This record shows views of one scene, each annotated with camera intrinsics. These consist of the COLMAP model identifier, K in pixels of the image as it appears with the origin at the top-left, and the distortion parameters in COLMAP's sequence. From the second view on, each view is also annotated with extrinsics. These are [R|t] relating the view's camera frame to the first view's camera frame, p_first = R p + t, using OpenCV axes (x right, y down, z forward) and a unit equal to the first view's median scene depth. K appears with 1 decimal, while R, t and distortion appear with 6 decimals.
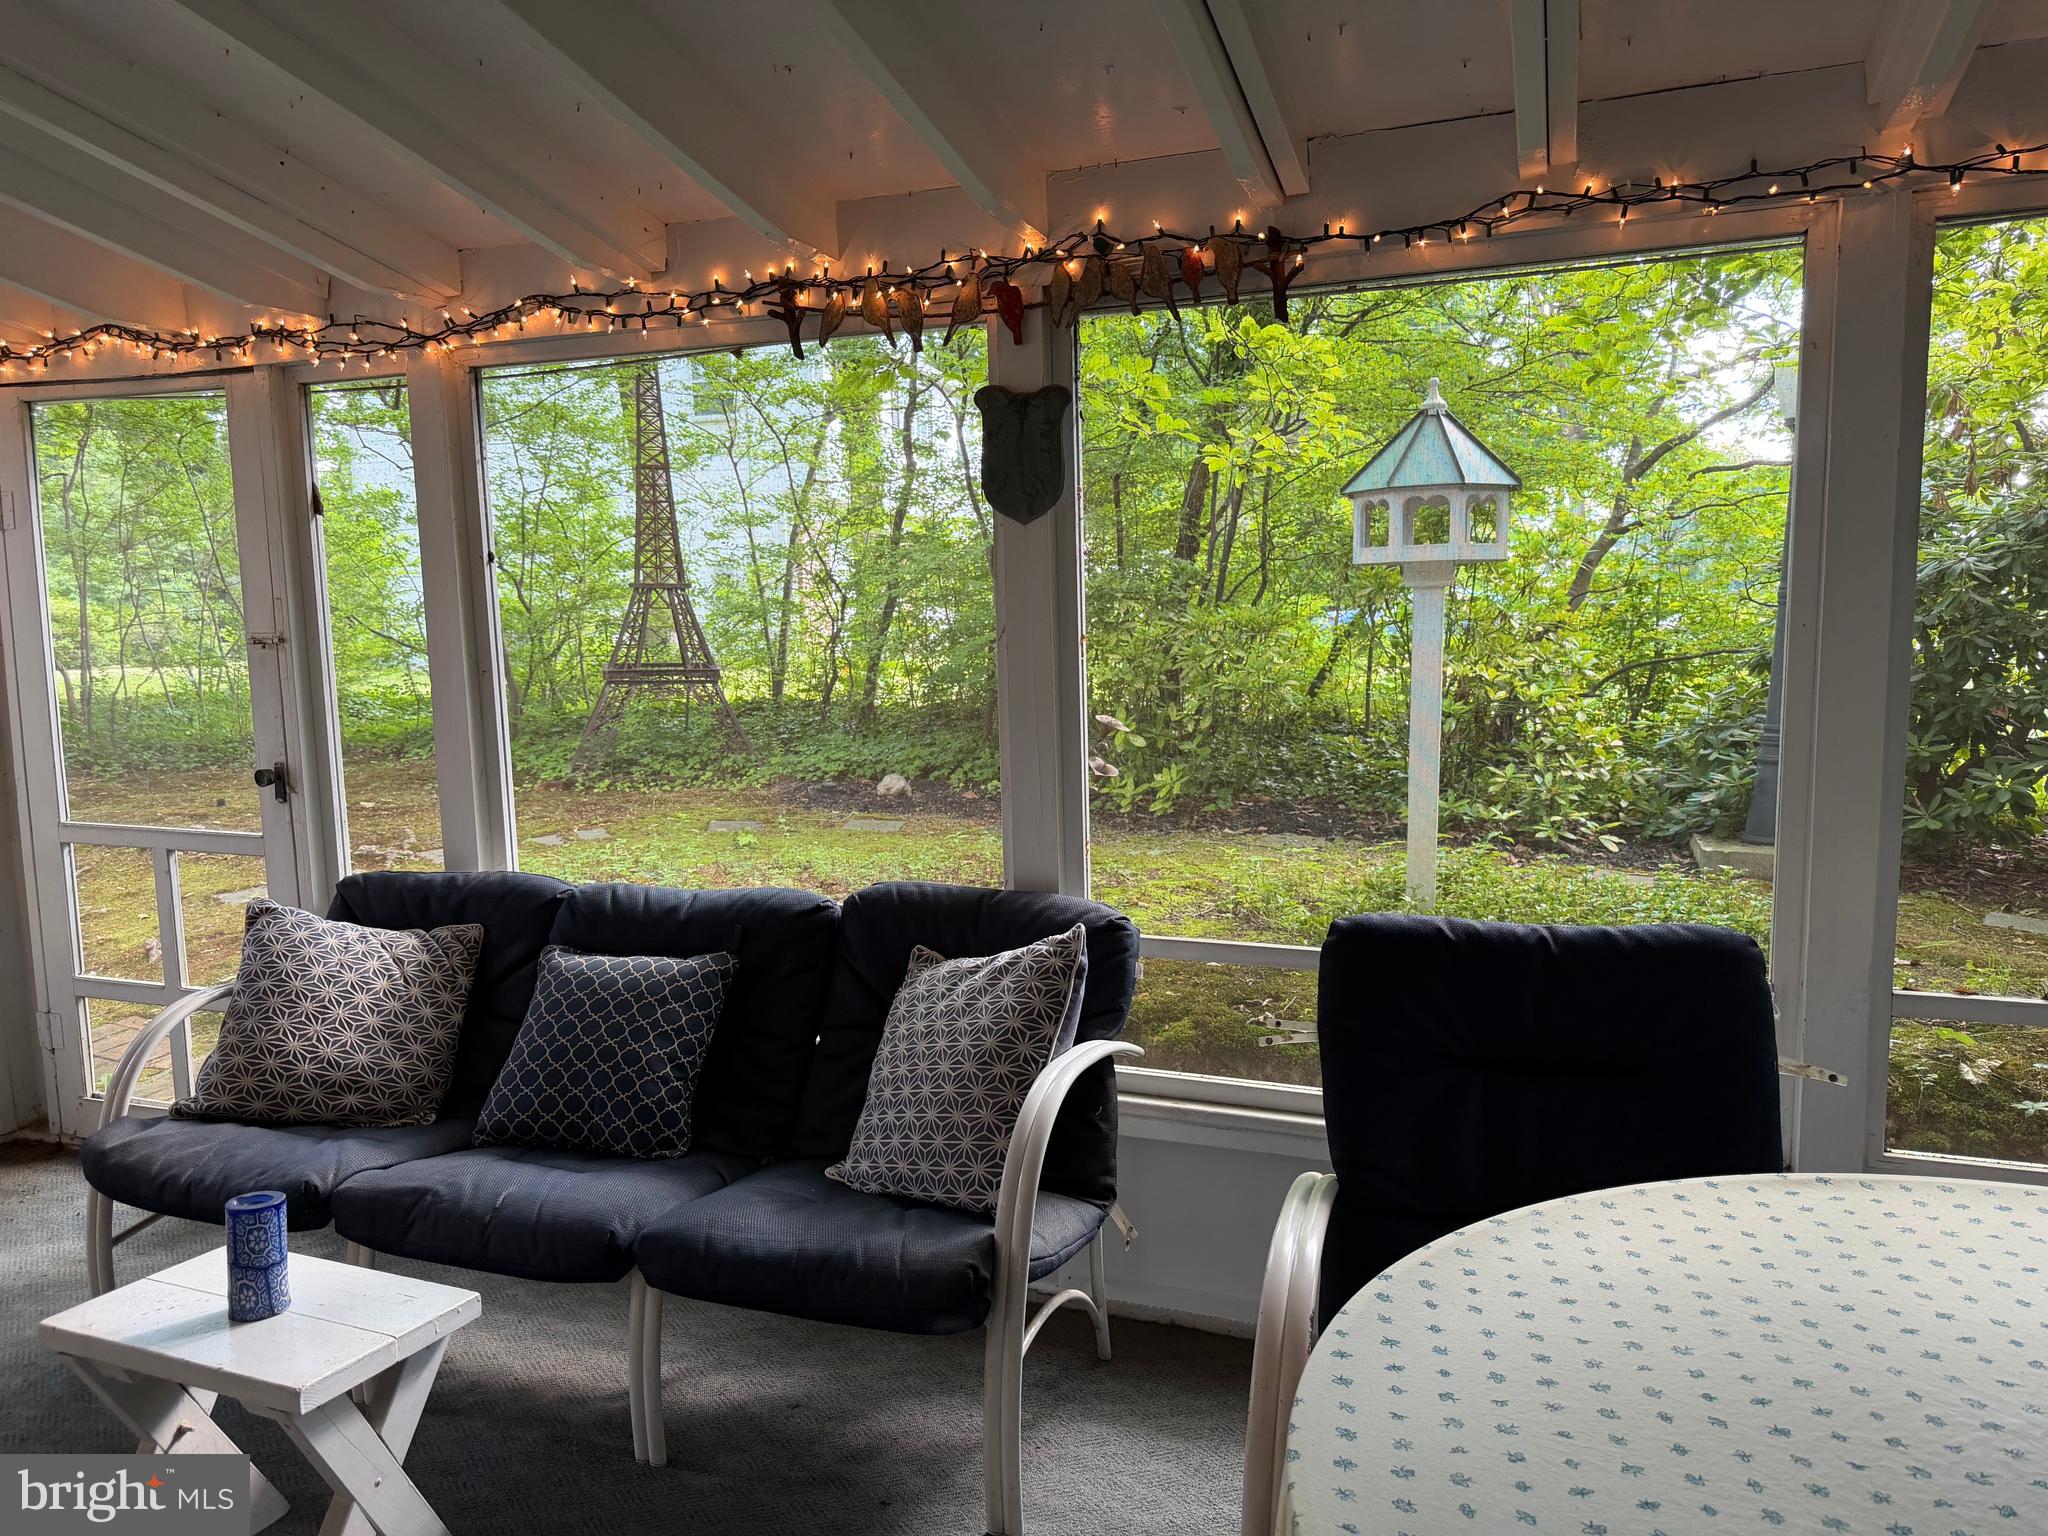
lens RADIAL K [[1435.5, 0, 1034.7], [0, 1435.5, 772.9], [0, 0, 1]] dist [0.106476, -0.178777]
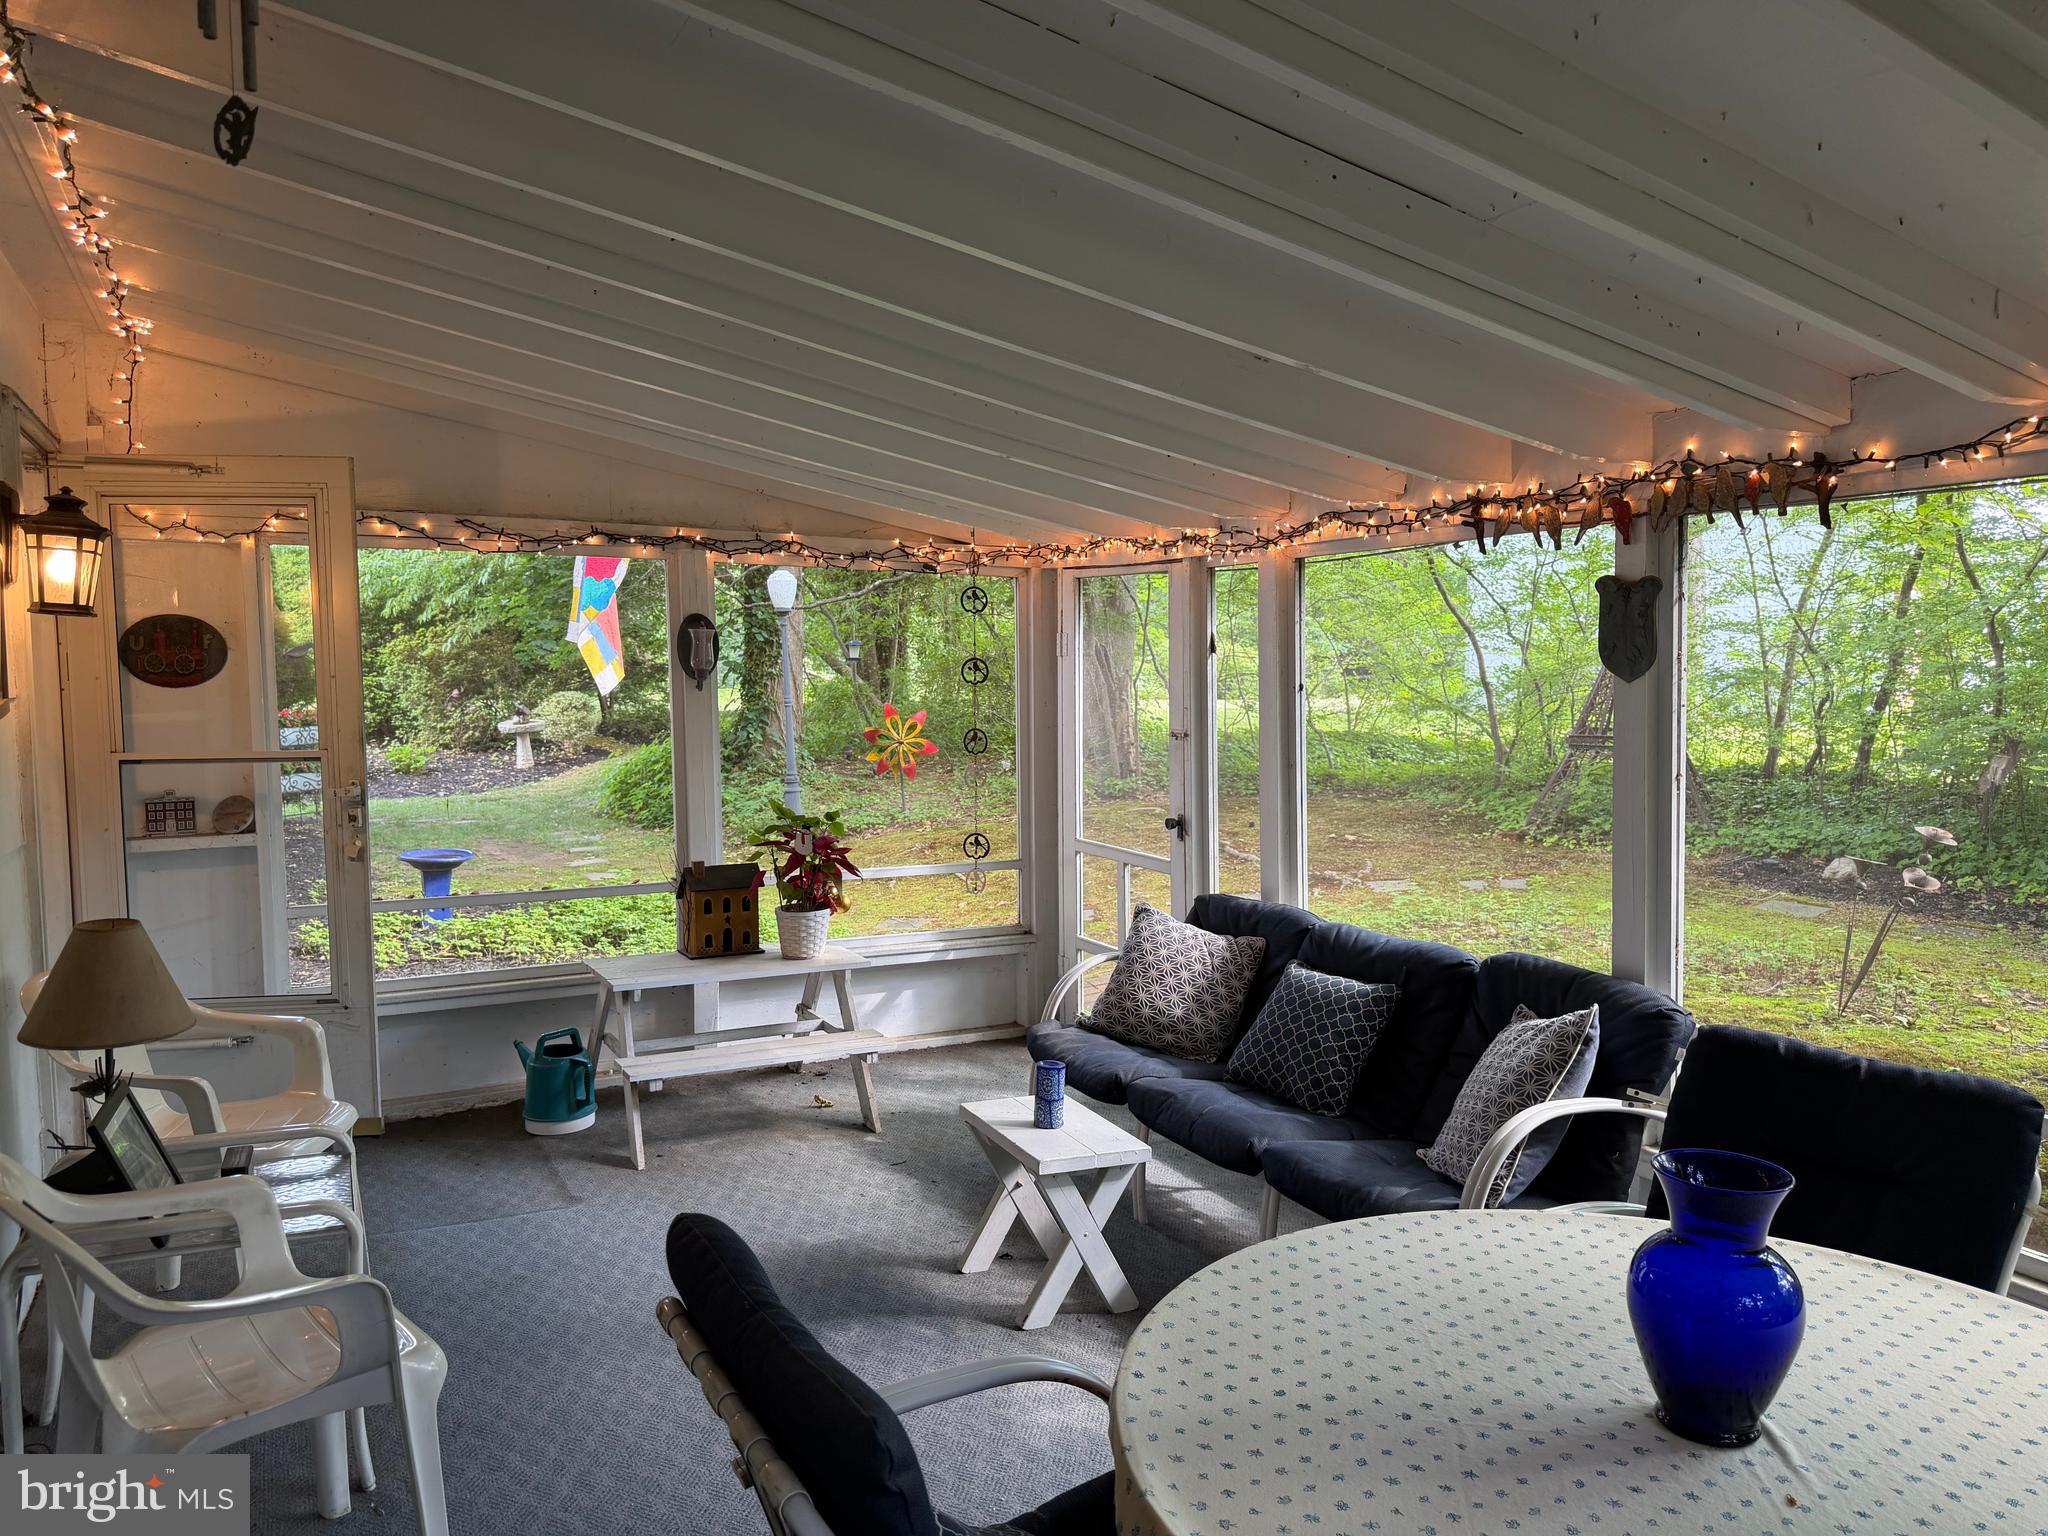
lens RADIAL K [[1435.5, 0, 1034.7], [0, 1435.5, 772.9], [0, 0, 1]] dist [0.106476, -0.178777]
pose [[0.744618, 0.067251, -0.664095, 0.435695], [-0.082209, 0.996577, 0.008743, -0.061224], [0.662409, 0.048084, 0.747597, -0.272106]]
